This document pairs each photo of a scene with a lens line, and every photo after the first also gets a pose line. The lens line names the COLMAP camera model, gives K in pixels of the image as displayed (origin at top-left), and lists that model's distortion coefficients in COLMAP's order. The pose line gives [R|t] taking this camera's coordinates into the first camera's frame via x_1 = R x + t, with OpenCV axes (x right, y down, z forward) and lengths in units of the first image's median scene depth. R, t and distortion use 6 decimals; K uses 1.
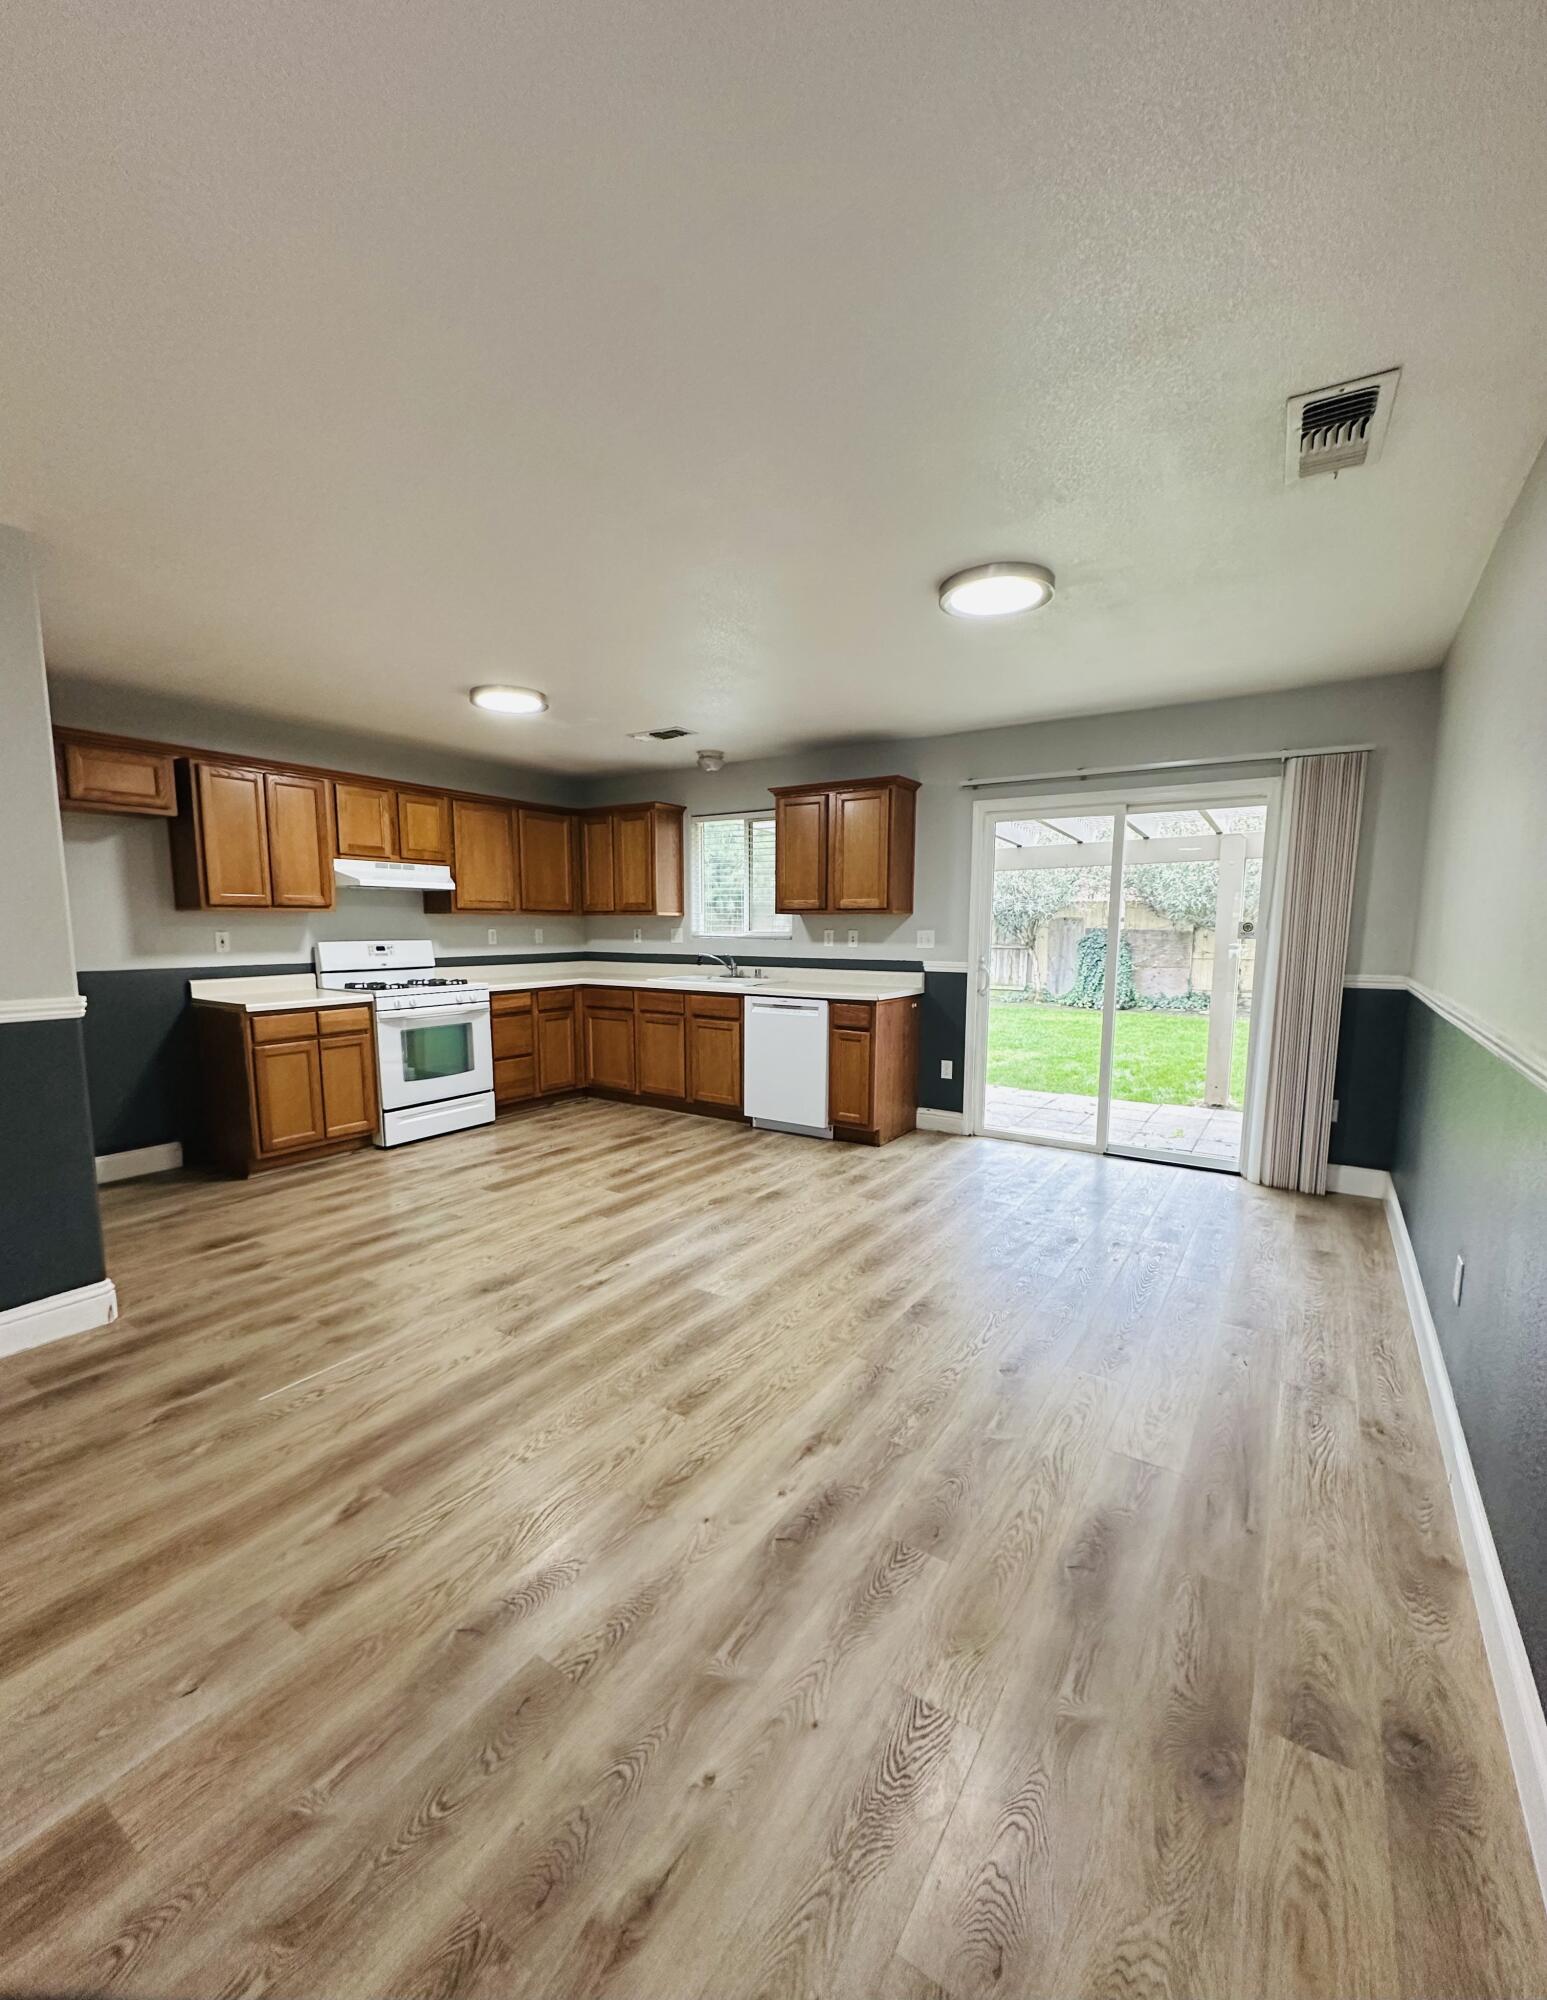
lens RADIAL K [[825.1, 0, 779.8], [0, 825.1, 1026.7], [0, 0, 1]] dist [-0.001403, 0.000174]
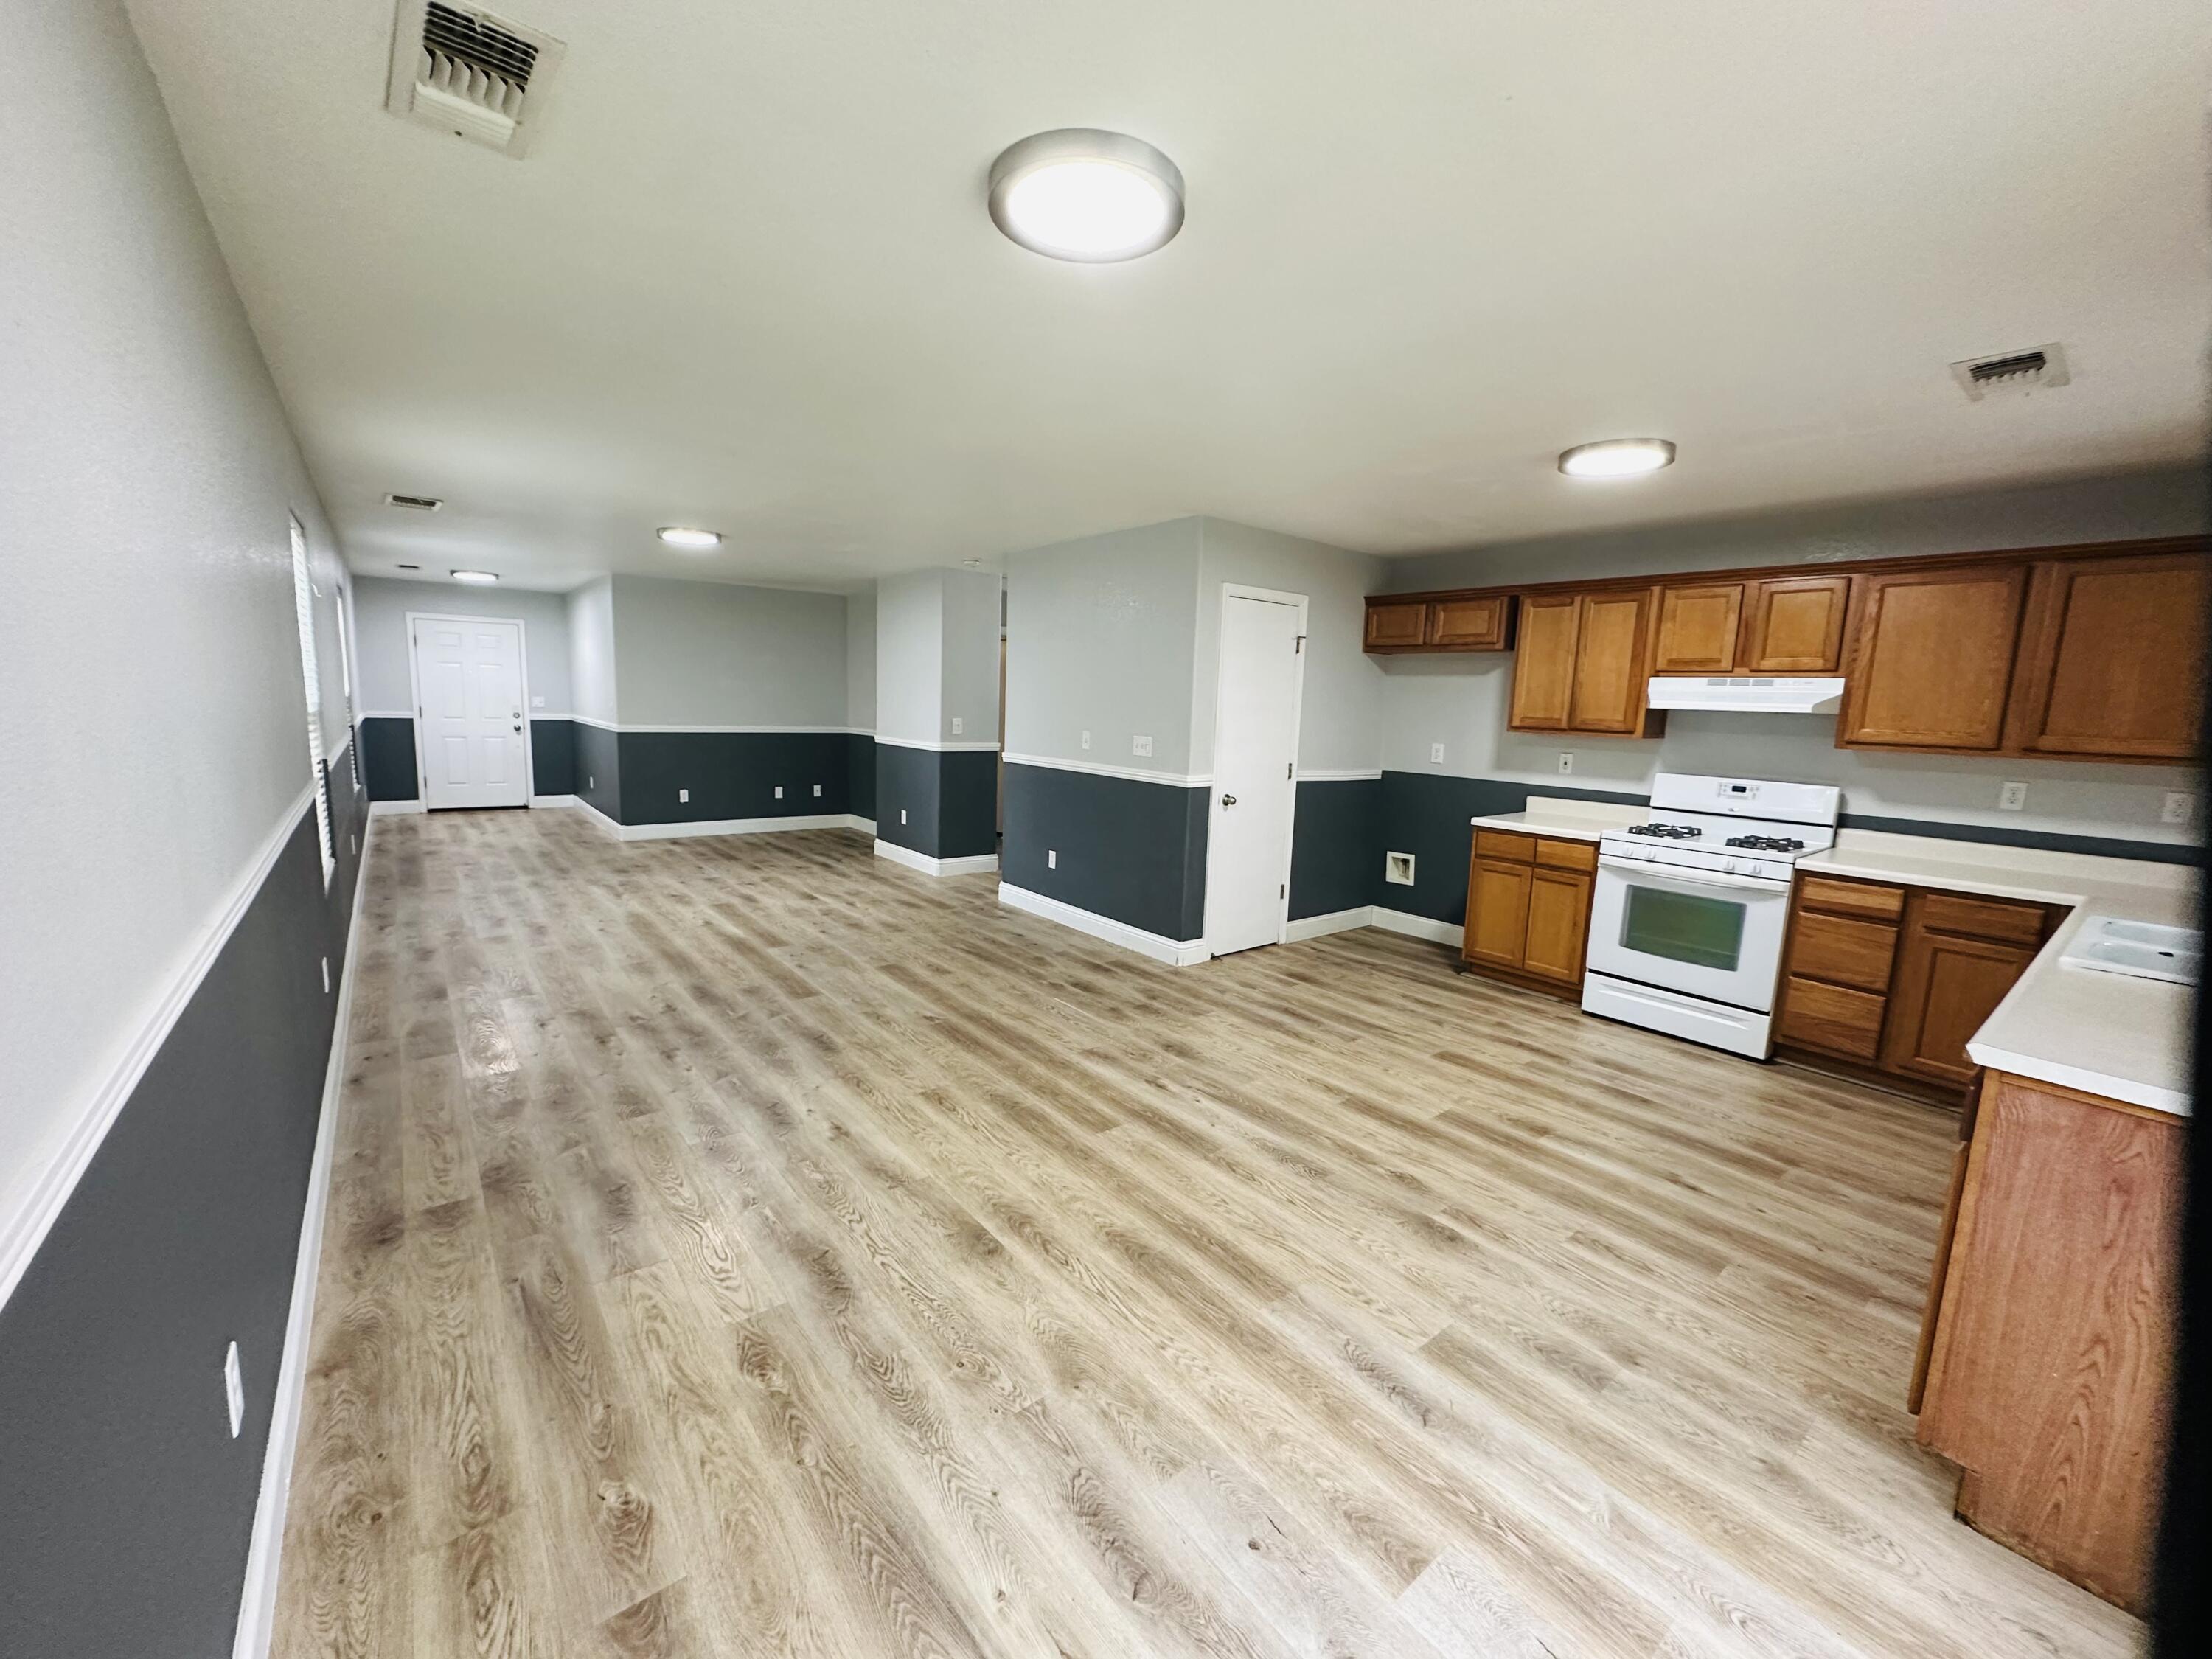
lens RADIAL K [[878.2, 0, 1097.7], [0, 878.2, 825.4], [0, 0, 1]] dist [-0.002804, 0.000087]
pose [[-0.317198, 0.121184, -0.940585, 0.554211], [-0.151850, 0.972516, 0.176507, -0.134293], [0.936123, 0.198816, -0.290078, 0.797397]]
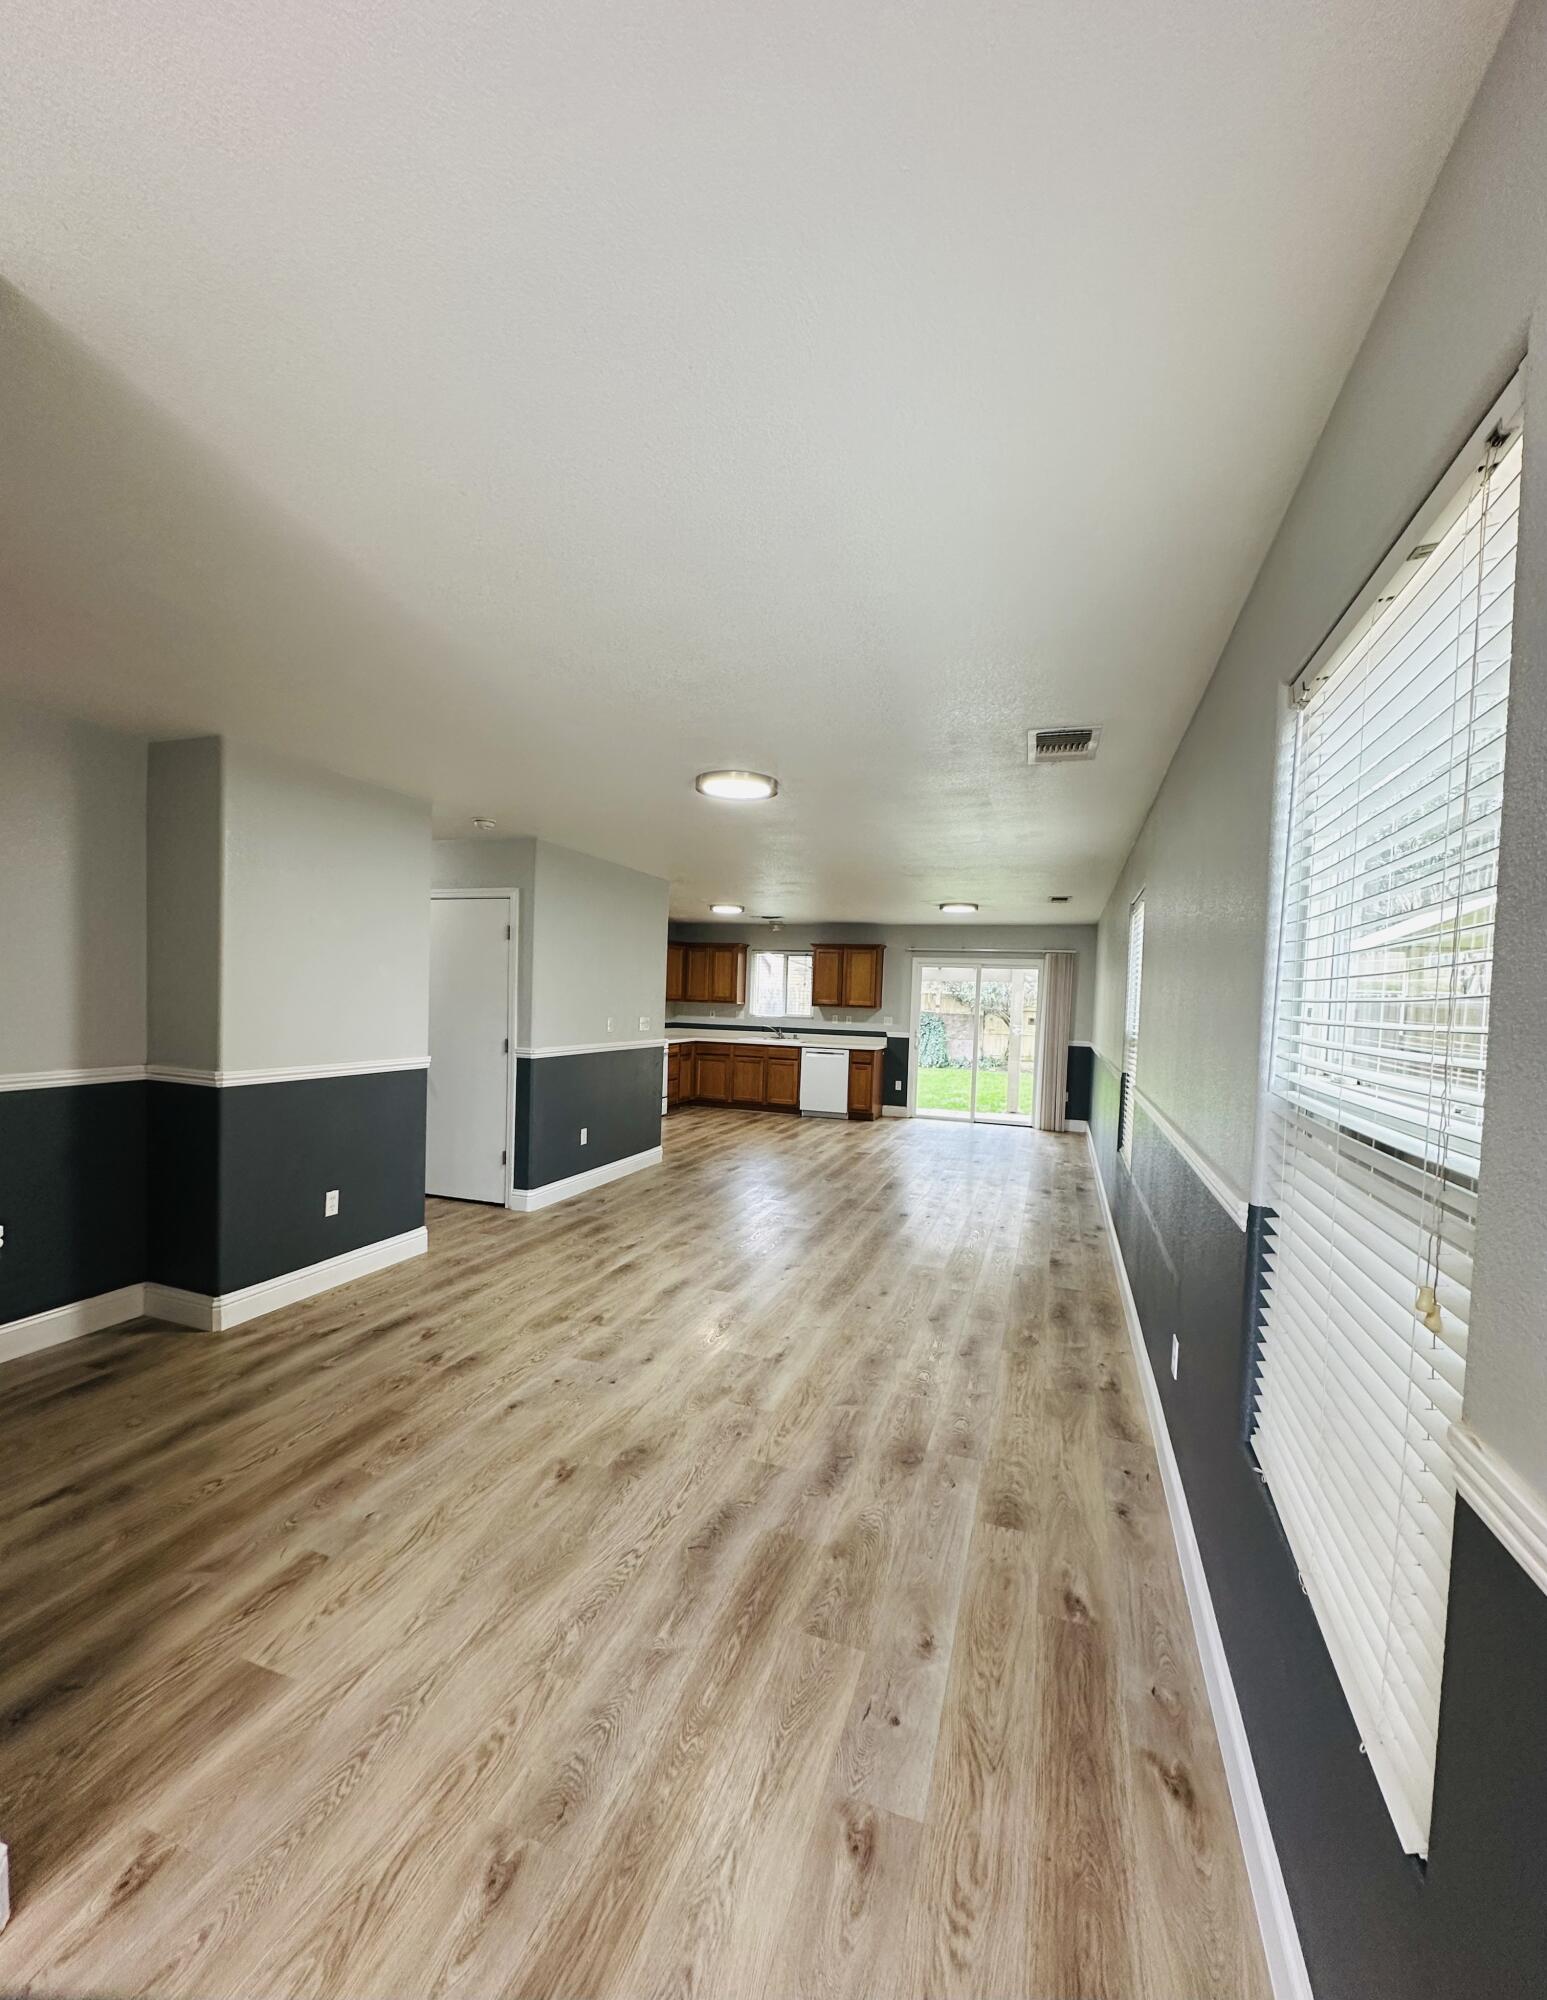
lens RADIAL K [[825.1, 0, 776.1], [0, 825.1, 1018.8], [0, 0, 1]] dist [-0.001403, 0.000174]
pose [[0.969425, 0.024146, 0.244198, -0.683877], [-0.001218, 0.995608, -0.093609, 0.091652], [-0.245386, 0.090450, 0.965197, -1.044704]]
